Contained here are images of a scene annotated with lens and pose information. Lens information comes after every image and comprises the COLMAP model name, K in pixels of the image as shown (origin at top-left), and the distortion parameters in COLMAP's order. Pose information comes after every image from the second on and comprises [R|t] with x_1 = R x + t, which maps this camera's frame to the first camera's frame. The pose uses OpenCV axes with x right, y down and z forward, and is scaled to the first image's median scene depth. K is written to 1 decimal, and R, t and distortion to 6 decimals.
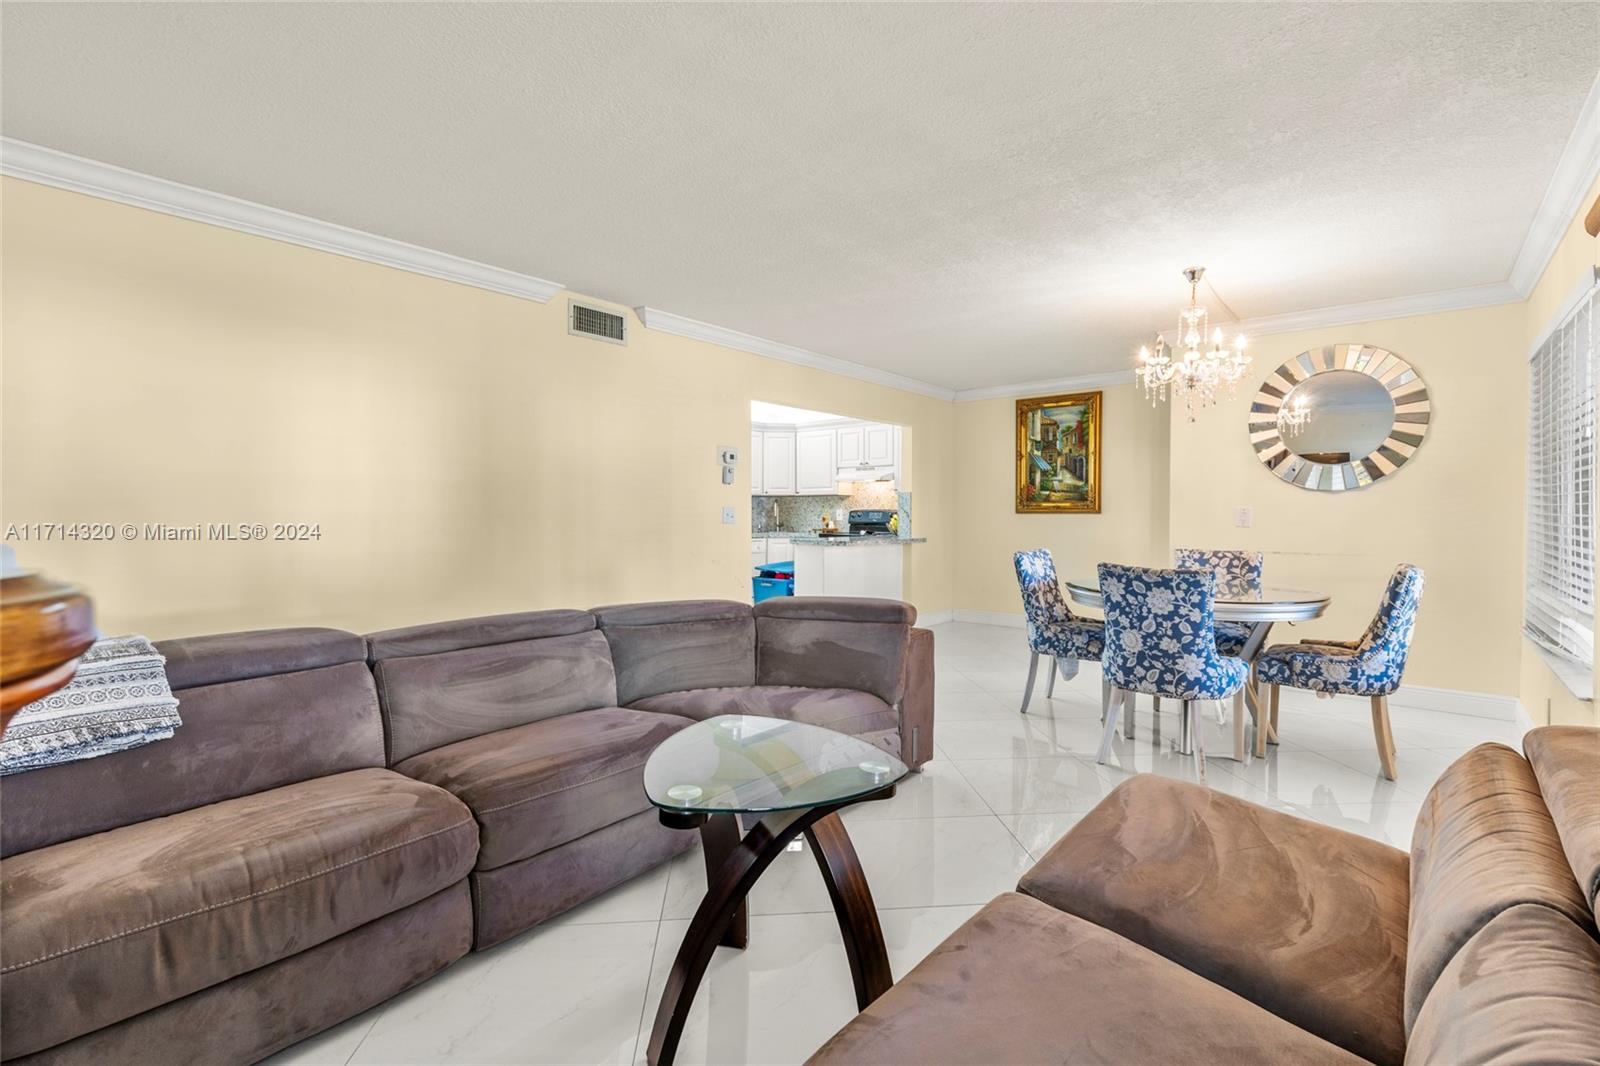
lens RADIAL K [[717.8, 0, 804.8], [0, 717.8, 531.0], [0, 0, 1]] dist [0.005359, -0.001426]
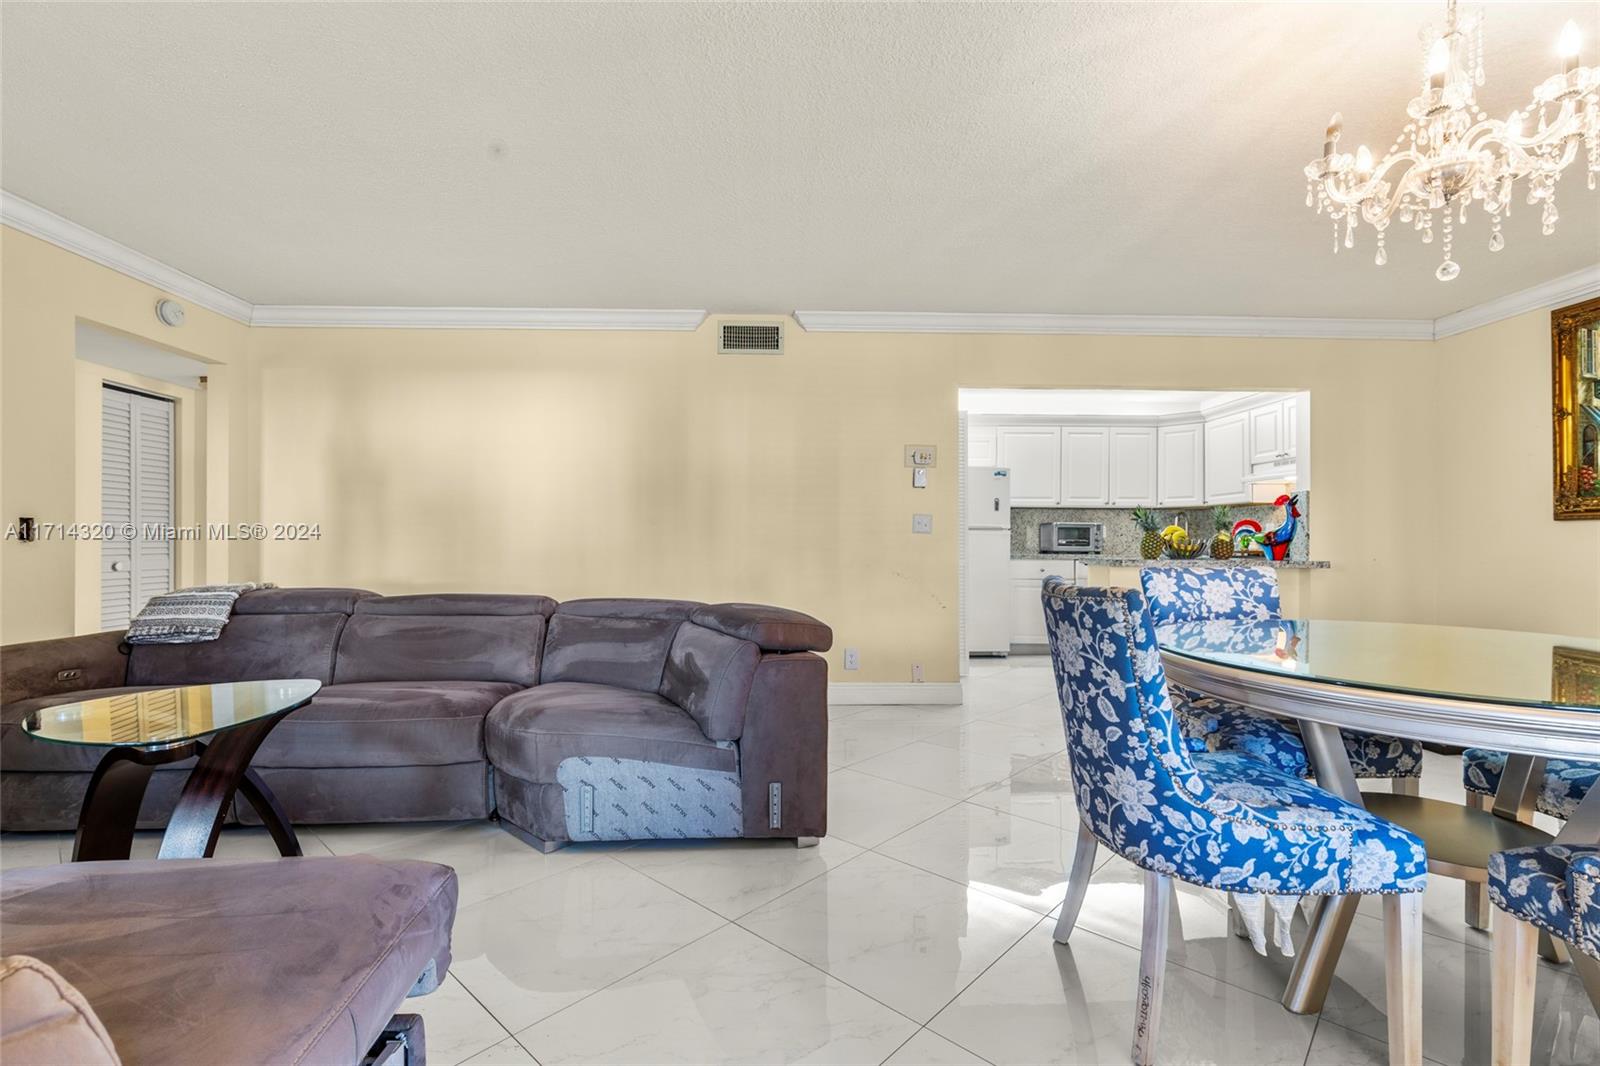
lens RADIAL K [[717.8, 0, 802.2], [0, 717.8, 539.1], [0, 0, 1]] dist [0.005359, -0.001426]
pose [[0.670474, -0.003417, -0.741925, 0.496722], [-0.022208, 0.999449, -0.024673, 0.024452], [0.741601, 0.033019, 0.670028, 0.344035]]
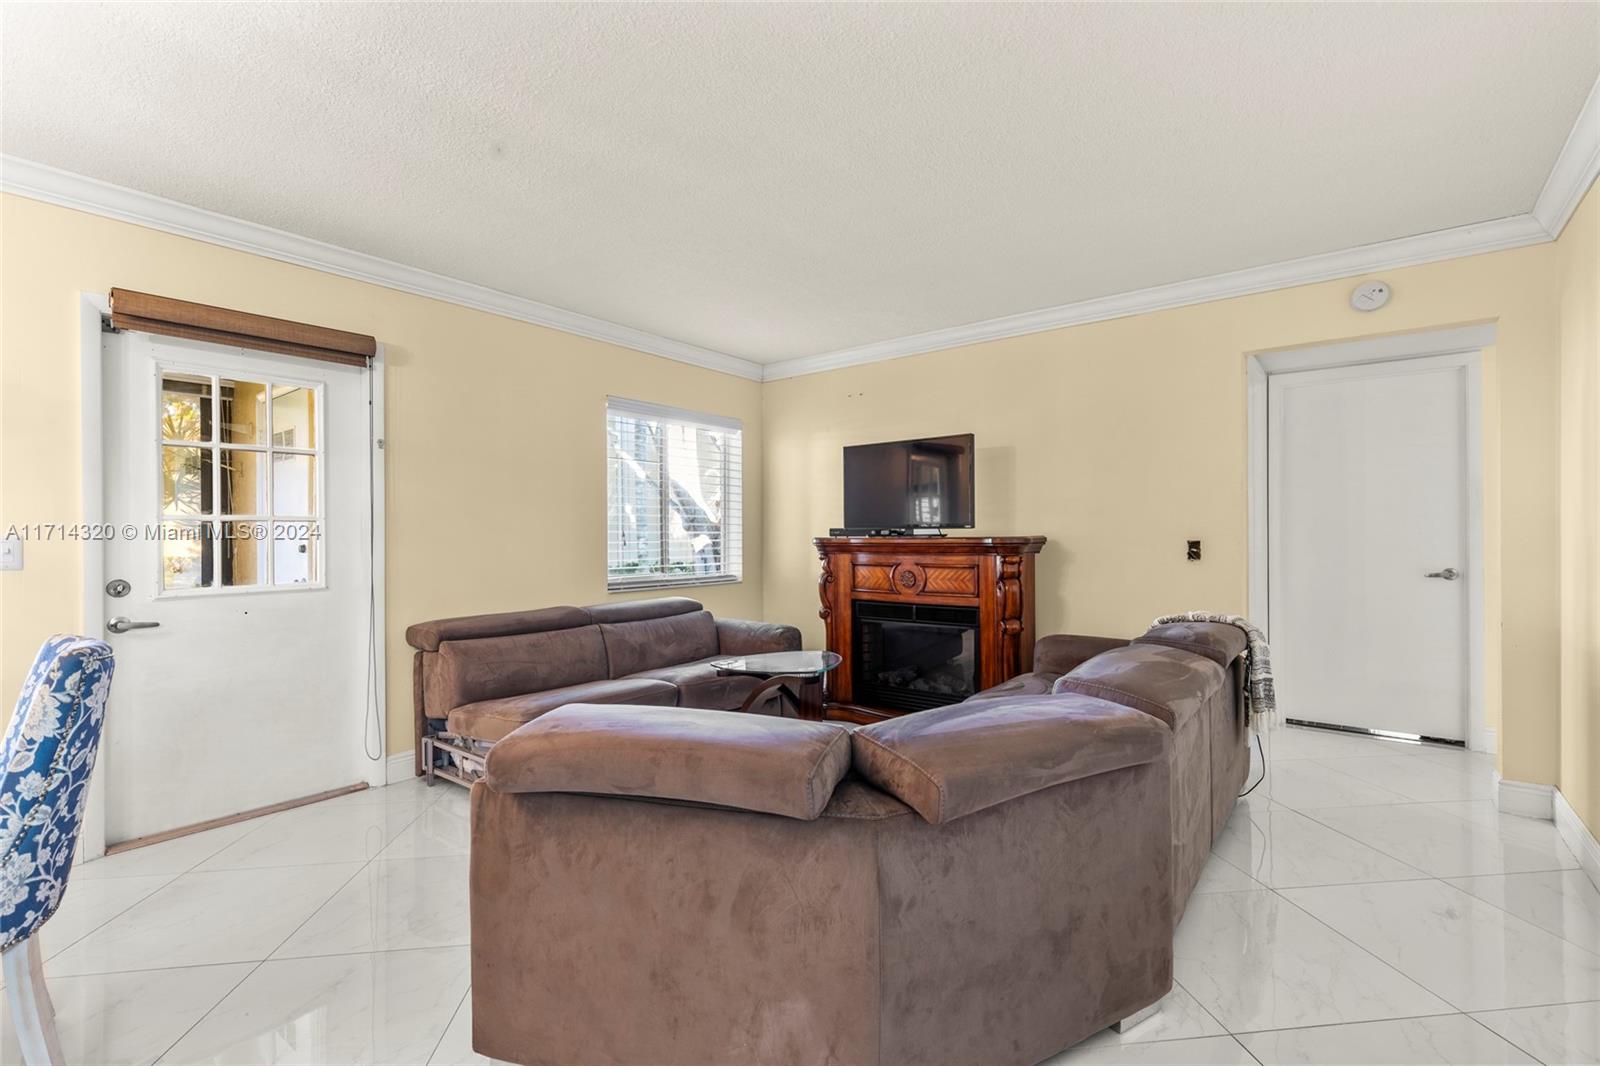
lens RADIAL K [[717.8, 0, 813.1], [0, 717.8, 532.9], [0, 0, 1]] dist [0.005359, -0.001426]
pose [[-0.999268, 0.003579, -0.038094, -0.026405], [0.002421, 0.999534, 0.030416, -0.030258], [0.038185, 0.030301, -0.998811, 1.045147]]
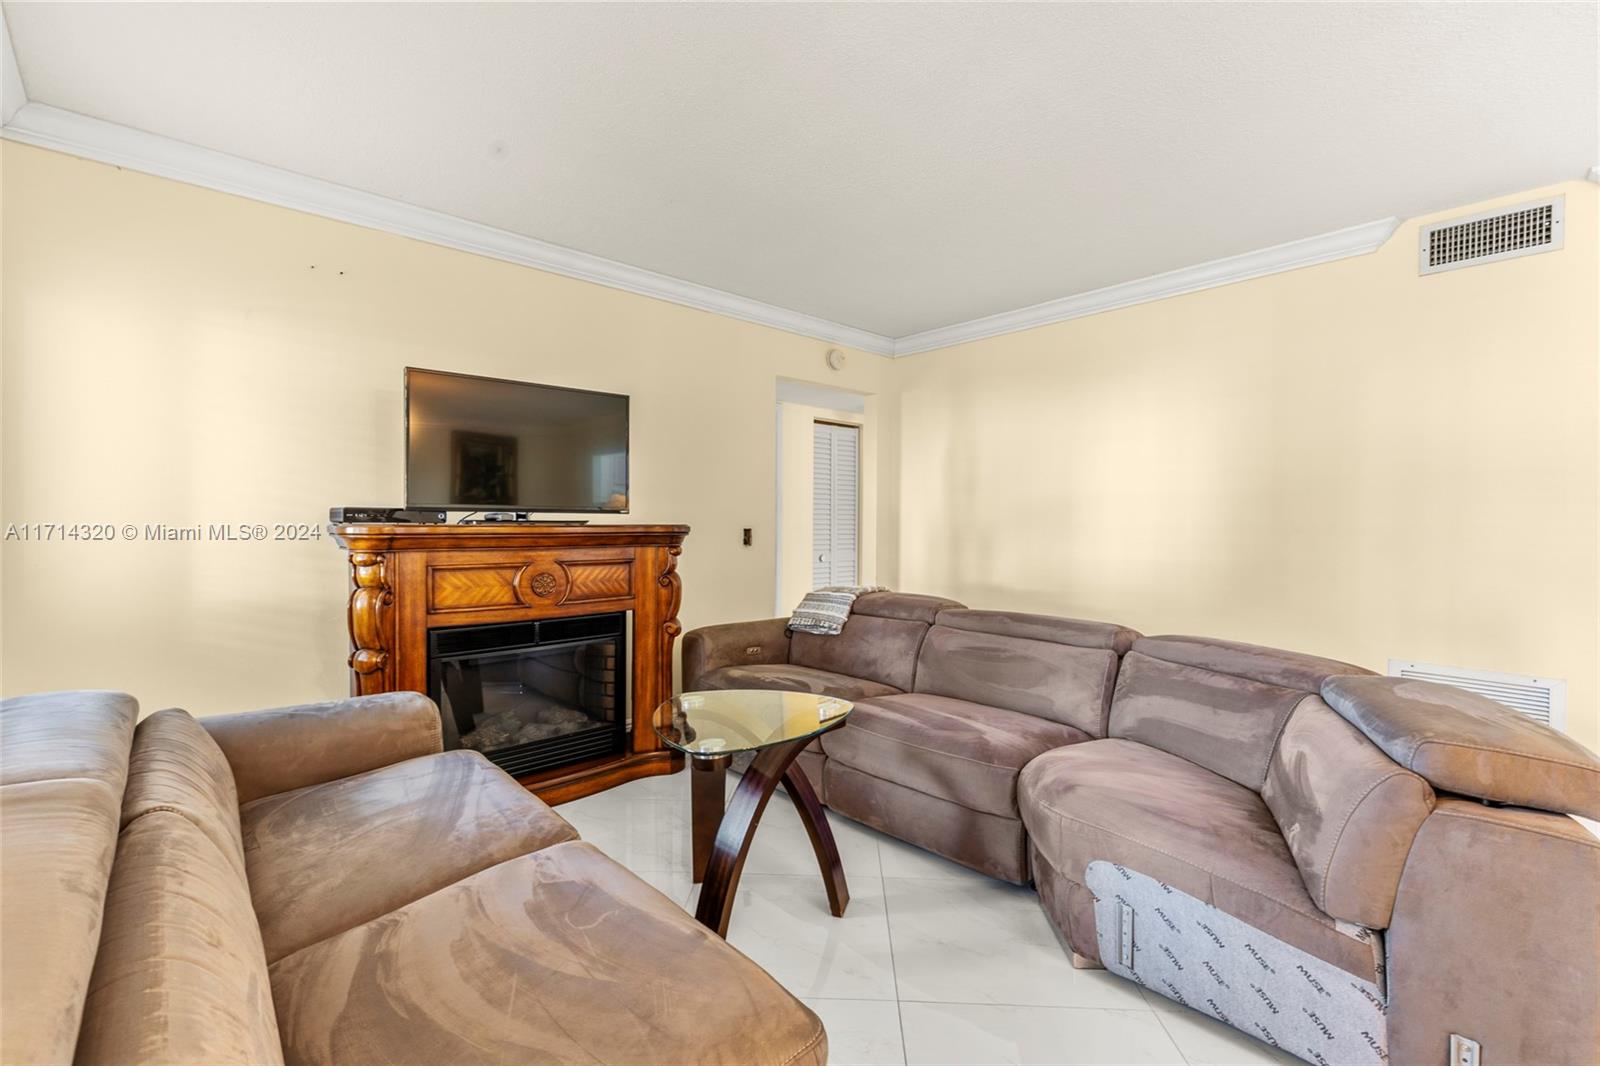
lens RADIAL K [[717.8, 0, 803.4], [0, 717.8, 535.5], [0, 0, 1]] dist [0.005359, -0.001426]
pose [[-0.130768, 0.014377, -0.991309, 0.417453], [-0.036736, 0.999138, 0.019337, -0.007662], [0.990732, 0.038945, -0.130127, 0.448301]]
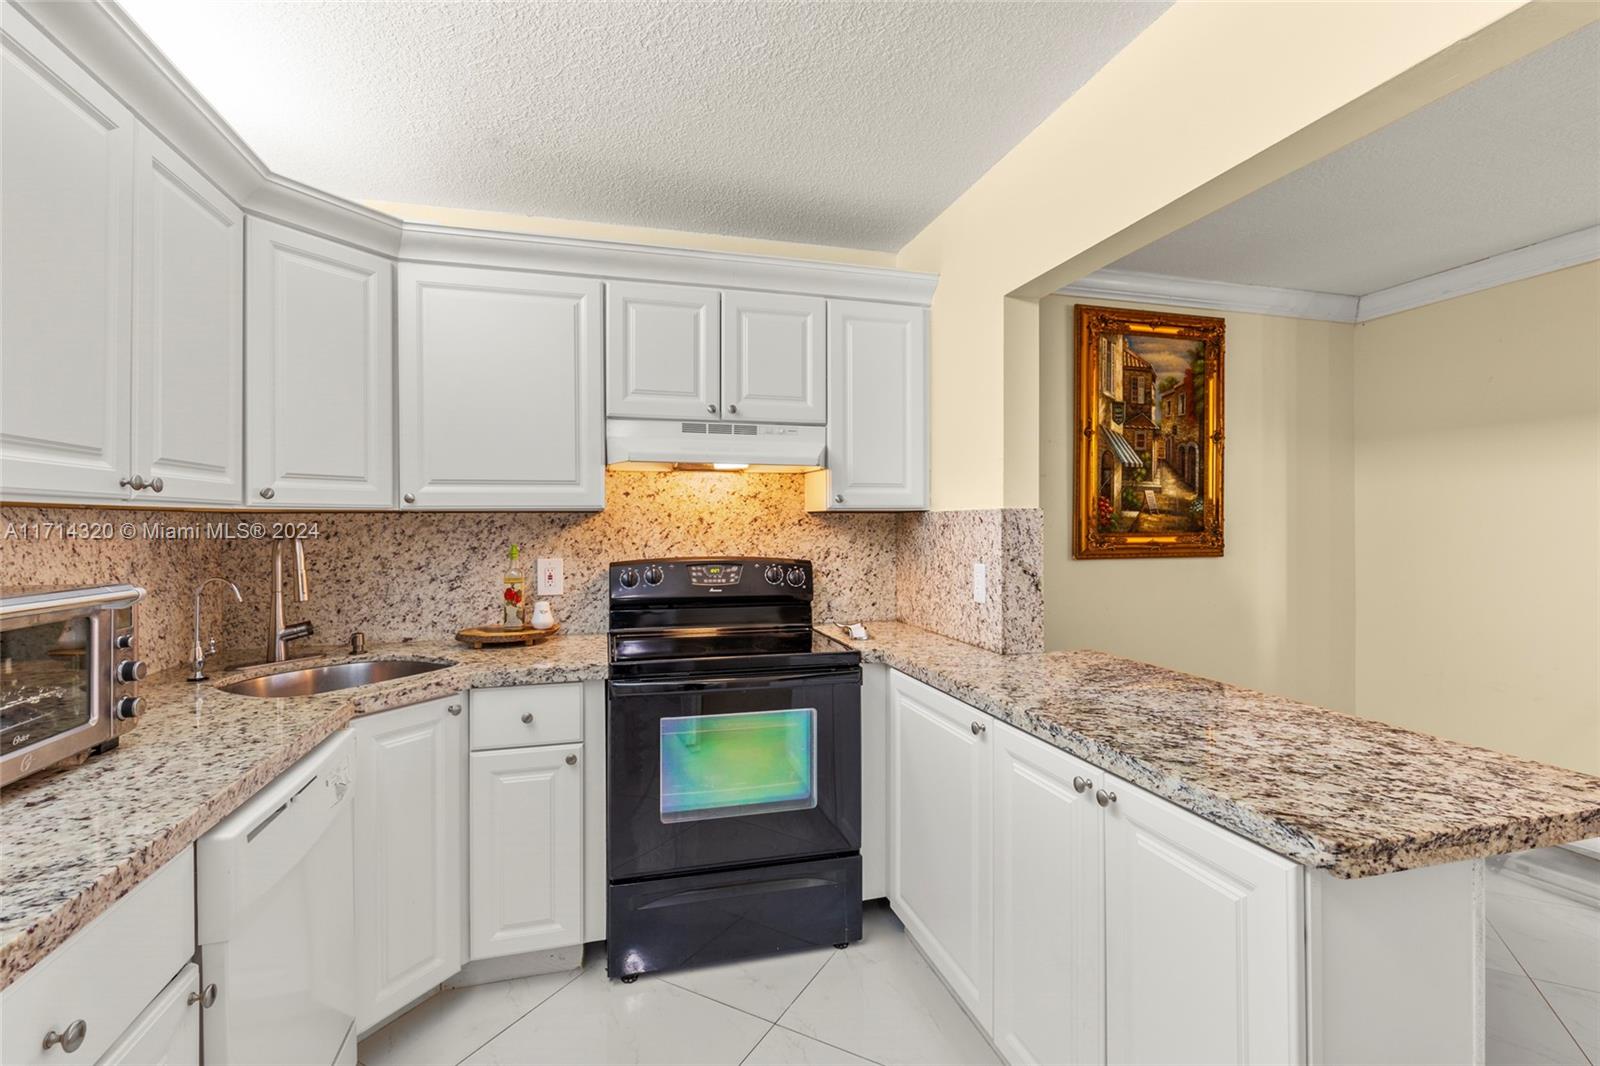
lens RADIAL K [[717.8, 0, 817.0], [0, 717.8, 528.4], [0, 0, 1]] dist [0.005359, -0.001426]
pose [[0.560919, -0.010223, 0.827807, -0.259702], [0.026296, 0.999639, -0.005473, -0.071228], [-0.827453, 0.024838, 0.560986, 1.384462]]
